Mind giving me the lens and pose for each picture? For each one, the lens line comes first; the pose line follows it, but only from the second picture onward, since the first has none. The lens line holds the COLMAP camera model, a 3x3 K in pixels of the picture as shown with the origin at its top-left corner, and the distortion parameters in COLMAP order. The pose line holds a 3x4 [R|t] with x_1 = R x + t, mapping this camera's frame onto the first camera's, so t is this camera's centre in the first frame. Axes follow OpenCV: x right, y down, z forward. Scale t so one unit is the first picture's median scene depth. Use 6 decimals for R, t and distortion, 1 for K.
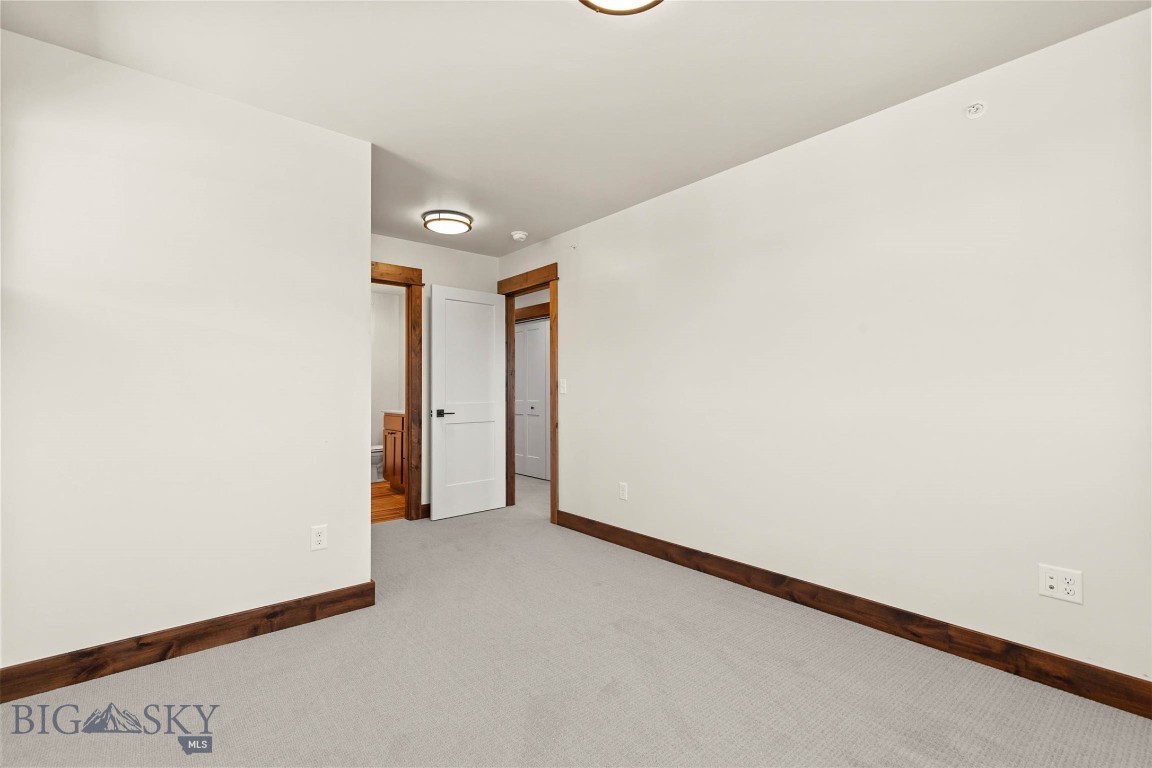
lens RADIAL K [[517.6, 0, 575.5], [0, 517.6, 386.5], [0, 0, 1]] dist [0.002497, 0.000074]
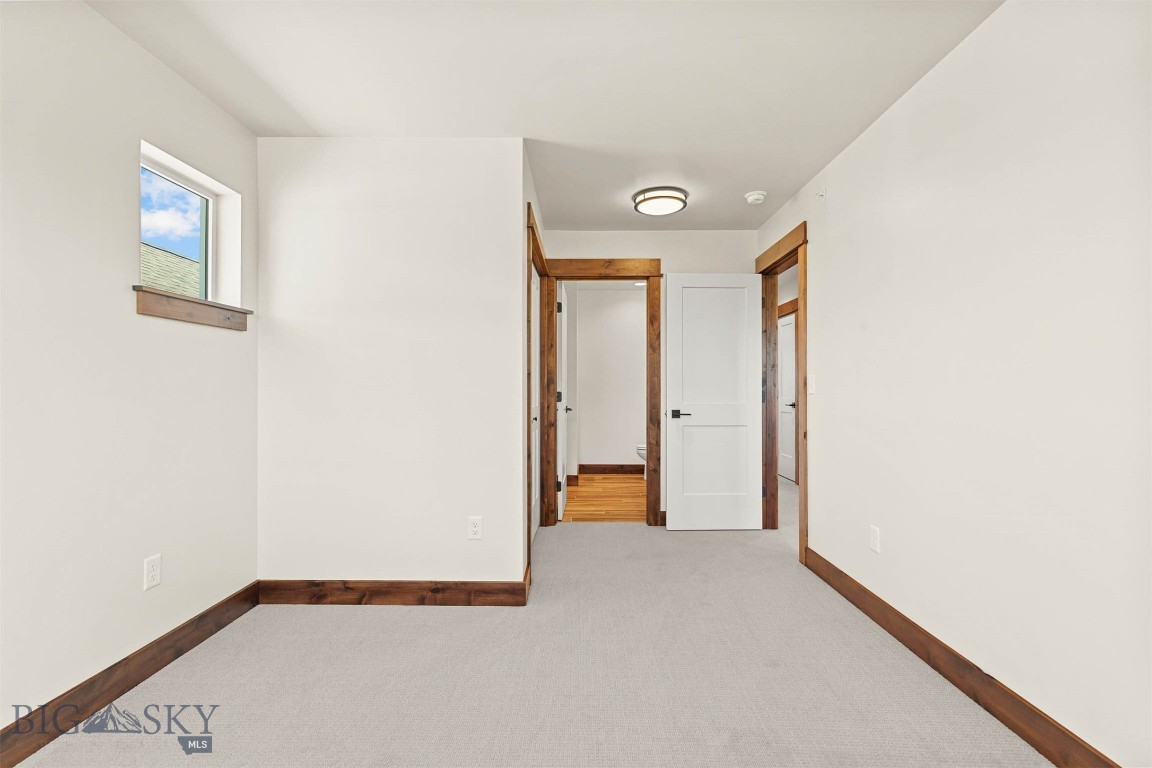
lens RADIAL K [[517.6, 0, 575.5], [0, 517.6, 386.5], [0, 0, 1]] dist [0.002497, 0.000074]
pose [[0.752980, -0.002870, -0.658037, 0.224118], [0.004207, 0.999991, 0.000452, 0.002866], [0.658030, -0.003108, 0.752985, 0.218049]]
